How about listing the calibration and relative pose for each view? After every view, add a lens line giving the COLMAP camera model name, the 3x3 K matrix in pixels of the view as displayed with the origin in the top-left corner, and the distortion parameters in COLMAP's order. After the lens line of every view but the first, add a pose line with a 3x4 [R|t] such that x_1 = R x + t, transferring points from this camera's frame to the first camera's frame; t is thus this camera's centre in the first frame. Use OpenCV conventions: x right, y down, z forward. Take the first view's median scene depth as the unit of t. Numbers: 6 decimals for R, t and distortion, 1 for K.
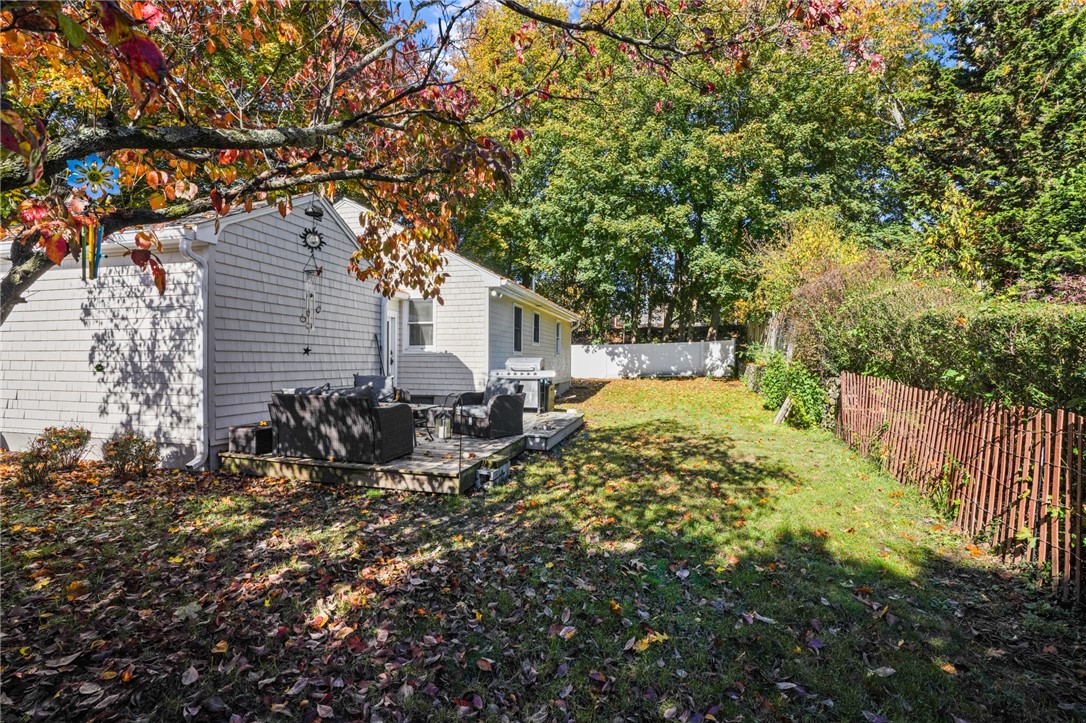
lens RADIAL K [[493.6, 0, 542.7], [0, 493.6, 360.0], [0, 0, 1]] dist [-0.030527, 0.004919]
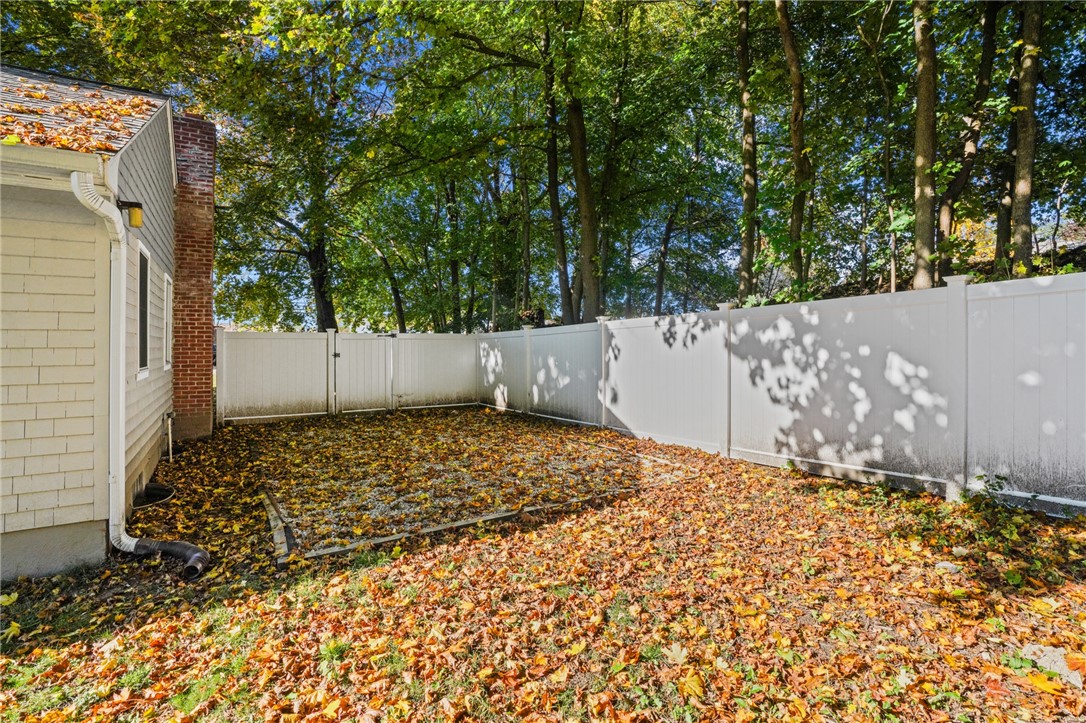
lens RADIAL K [[493.6, 0, 542.4], [0, 493.6, 355.1], [0, 0, 1]] dist [-0.030527, 0.004919]
pose [[0.725858, 0.003240, -0.687837, 0.226769], [-0.001355, 0.999994, 0.003280, -0.010433], [0.687843, -0.001449, 0.725858, 0.775797]]
